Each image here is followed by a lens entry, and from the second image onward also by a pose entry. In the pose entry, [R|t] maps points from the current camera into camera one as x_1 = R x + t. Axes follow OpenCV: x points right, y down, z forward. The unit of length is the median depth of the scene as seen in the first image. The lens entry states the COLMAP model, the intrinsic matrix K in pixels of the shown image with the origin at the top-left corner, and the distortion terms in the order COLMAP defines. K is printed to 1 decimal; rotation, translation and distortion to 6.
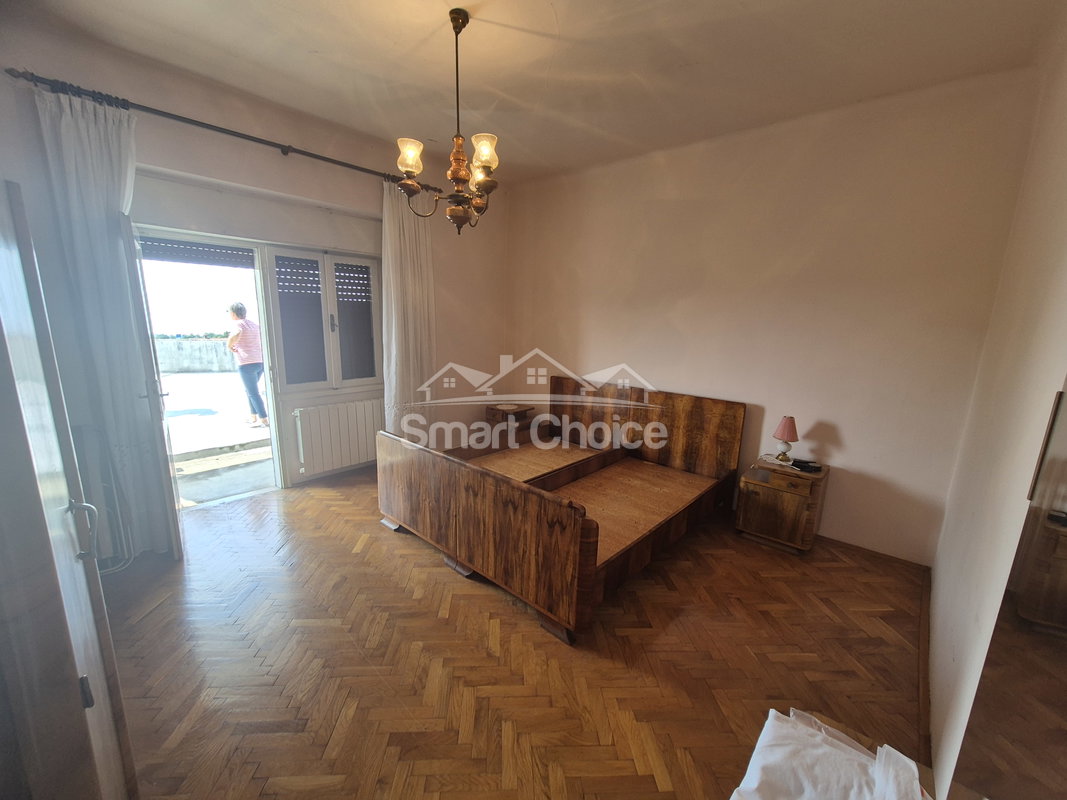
lens RADIAL K [[435.4, 0, 533.5], [0, 435.4, 400.0], [0, 0, 1]] dist [-0.000239, 0.000389]
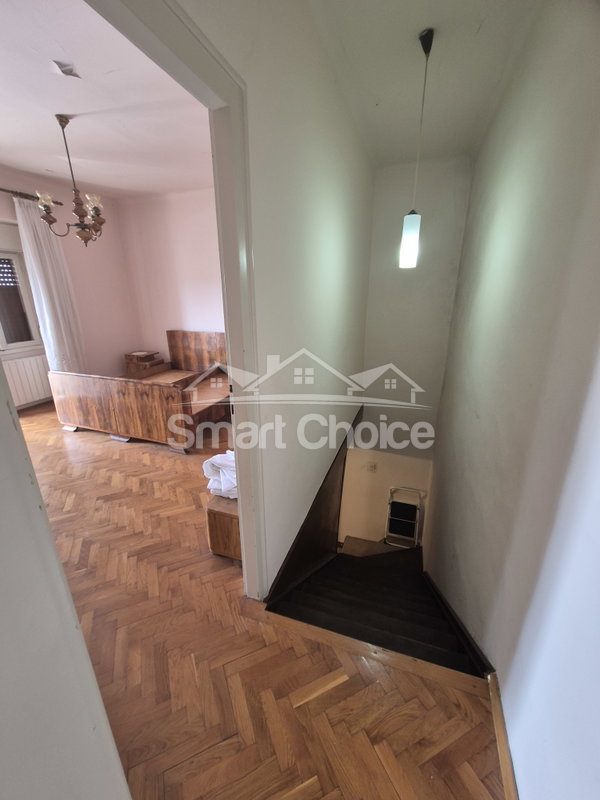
lens RADIAL K [[326.5, 0, 300.0], [0, 326.5, 400.0], [0, 0, 1]] dist [-0.000239, 0.000389]
pose [[0.926337, -0.146439, 0.347066, 0.074607], [0.099000, 0.983598, 0.150777, 0.109976], [-0.363453, -0.105310, 0.925641, -0.550064]]
